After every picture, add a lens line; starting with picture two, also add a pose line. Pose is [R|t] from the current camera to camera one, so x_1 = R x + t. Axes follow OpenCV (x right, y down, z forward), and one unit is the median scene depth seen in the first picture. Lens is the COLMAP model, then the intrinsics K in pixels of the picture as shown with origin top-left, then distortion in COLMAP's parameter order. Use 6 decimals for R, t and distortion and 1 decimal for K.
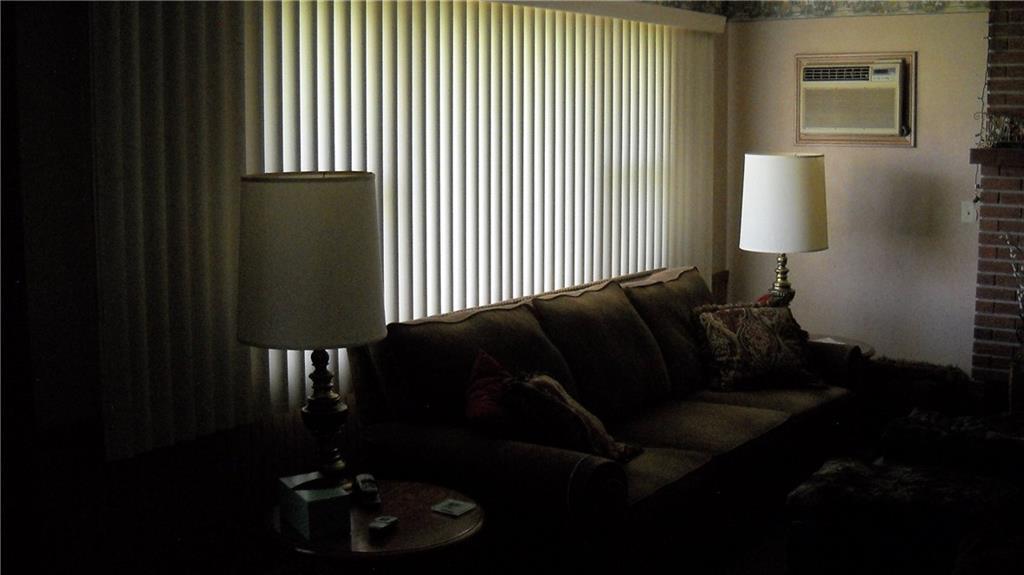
lens RADIAL K [[1163.1, 0, 512.0], [0, 1163.1, 287.5], [0, 0, 1]] dist [-0.266246, 0.263222]
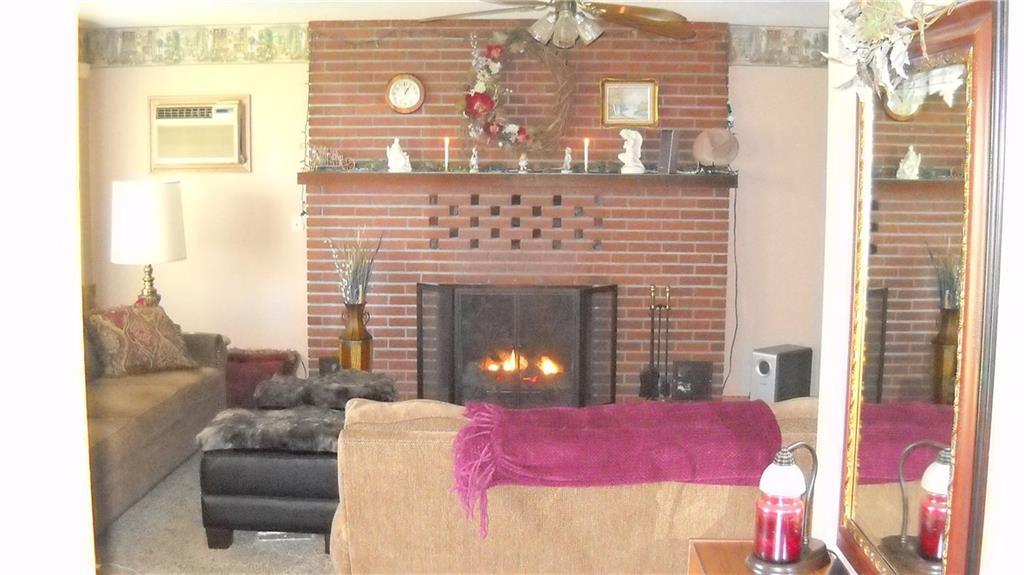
lens RADIAL K [[1163.1, 0, 512.0], [0, 1163.1, 287.5], [0, 0, 1]] dist [-0.266246, 0.263222]
pose [[0.827076, -0.053608, 0.559527, -0.112402], [0.067625, 0.997701, -0.004371, 0.024775], [-0.558007, 0.041453, 0.828800, -0.186177]]
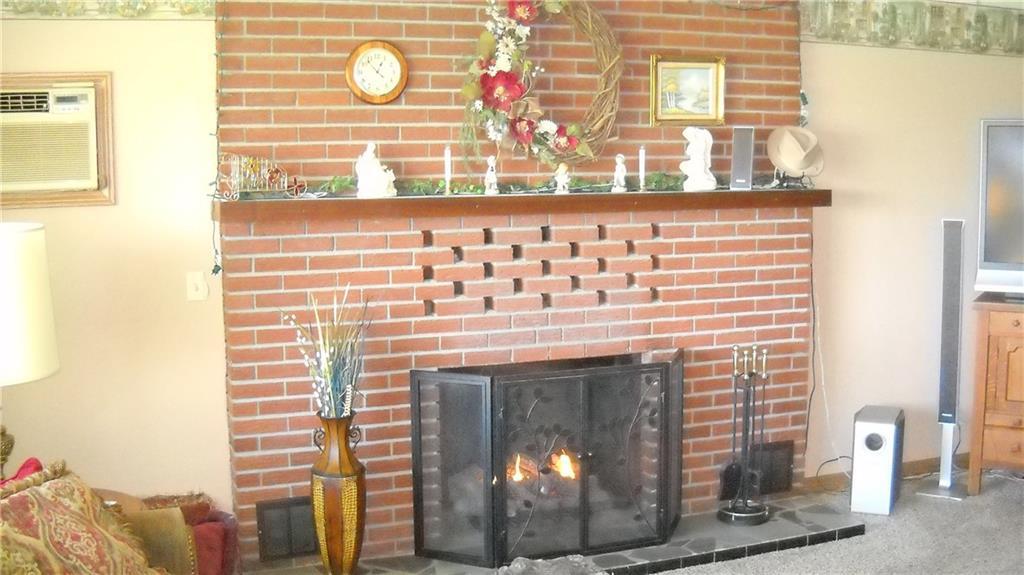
lens RADIAL K [[1163.1, 0, 512.0], [0, 1163.1, 287.5], [0, 0, 1]] dist [-0.266246, 0.263222]
pose [[0.533284, -0.092883, 0.840822, -0.122188], [0.124474, 0.991751, 0.030609, -0.064942], [-0.836728, 0.088337, 0.540446, 0.417279]]
